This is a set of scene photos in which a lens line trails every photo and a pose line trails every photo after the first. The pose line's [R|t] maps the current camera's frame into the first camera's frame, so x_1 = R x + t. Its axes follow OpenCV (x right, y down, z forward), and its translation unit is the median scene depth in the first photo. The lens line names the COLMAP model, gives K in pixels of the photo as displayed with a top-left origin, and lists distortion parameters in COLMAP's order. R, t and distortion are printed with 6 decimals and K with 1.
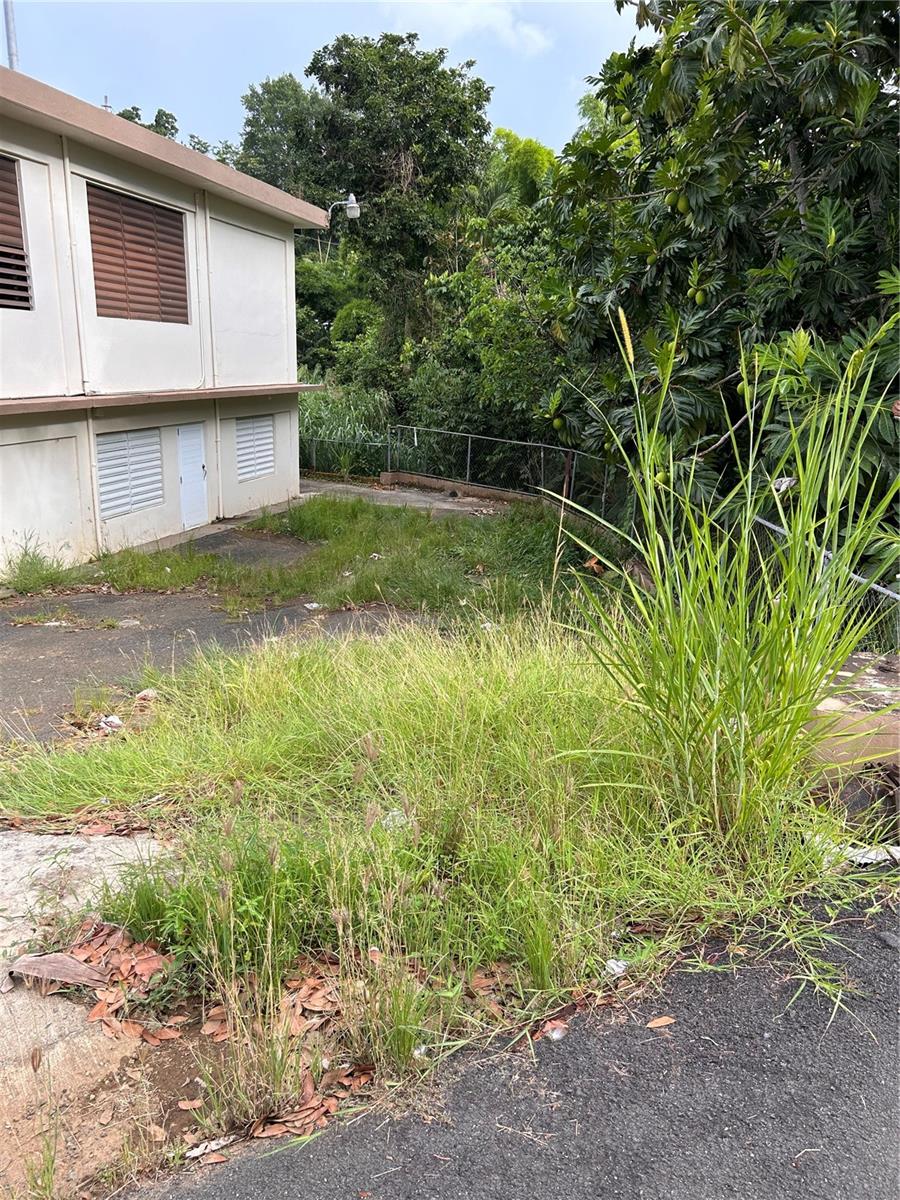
lens RADIAL K [[918.8, 0, 450.0], [0, 918.8, 600.0], [0, 0, 1]] dist [0.106659, -0.134997]
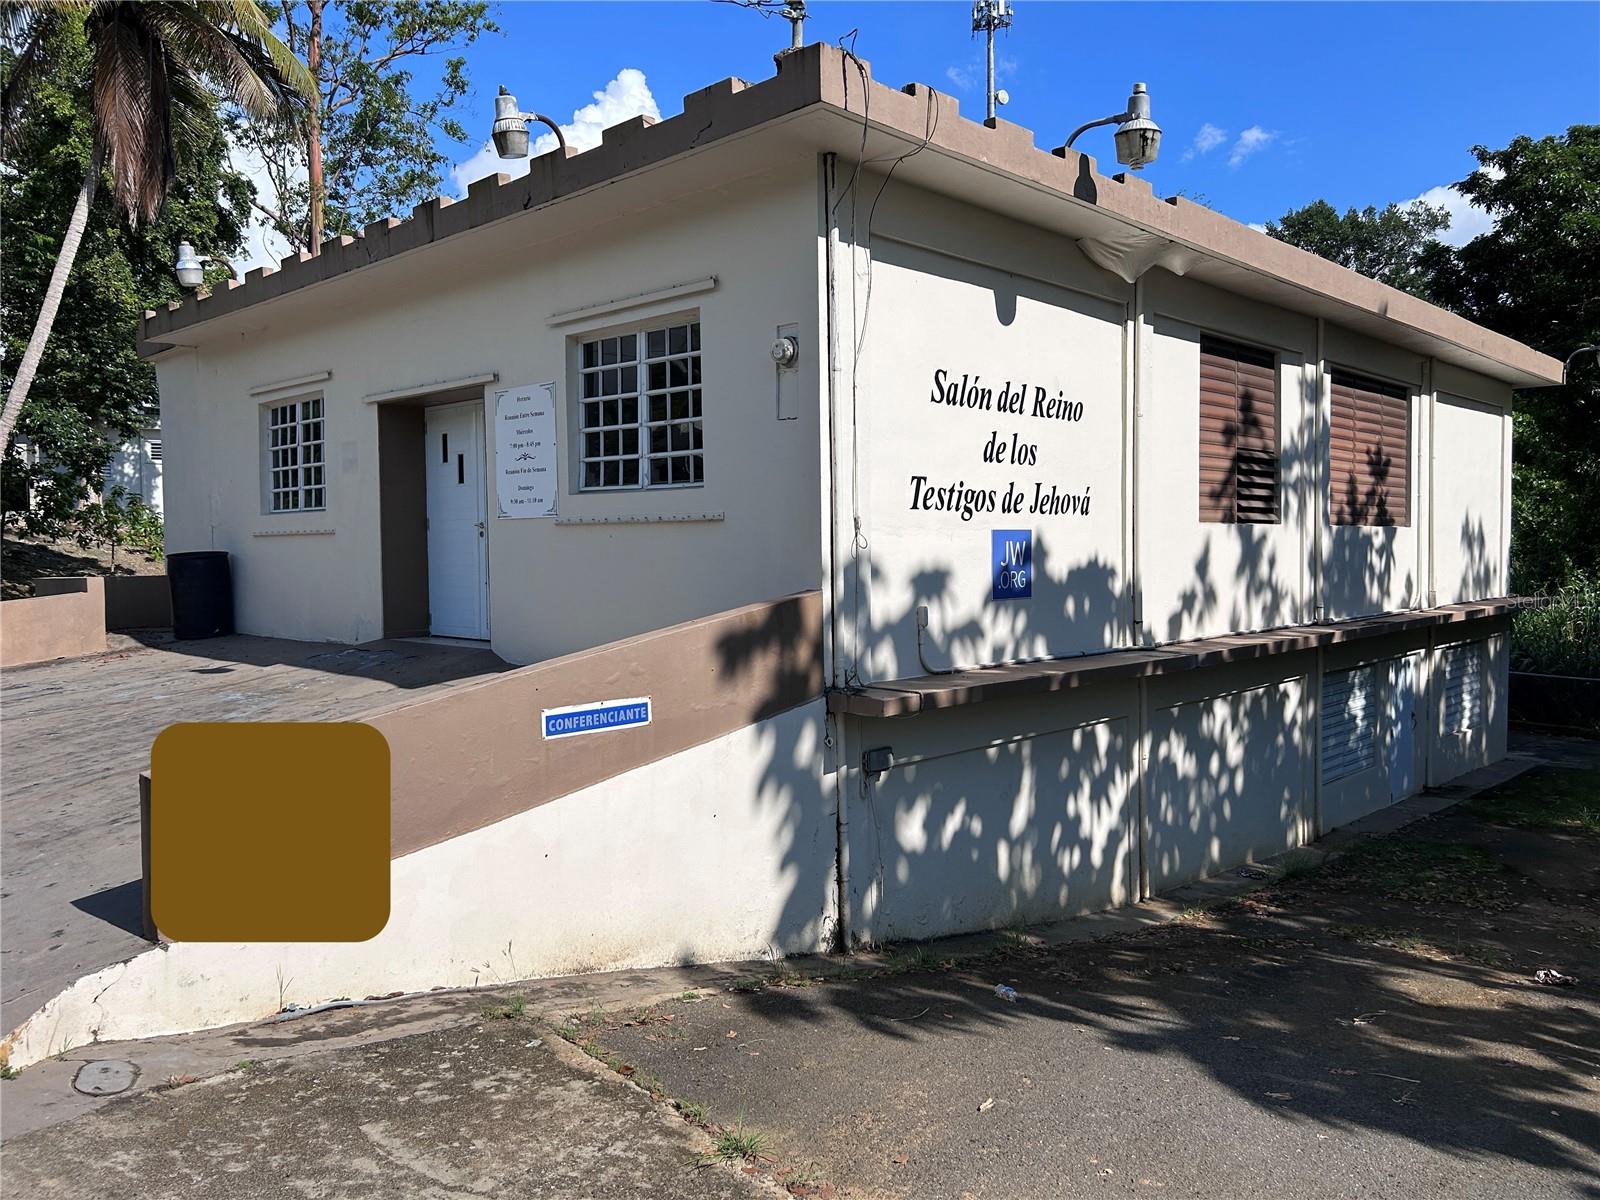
lens RADIAL K [[1225.1, 0, 800.0], [0, 1225.1, 600.0], [0, 0, 1]] dist [0.106659, -0.134997]
pose [[0.868656, -0.009501, -0.495325, -0.183100], [-0.097890, 0.976813, -0.190407, -0.001554], [0.485648, 0.213885, 0.847584, -0.058141]]
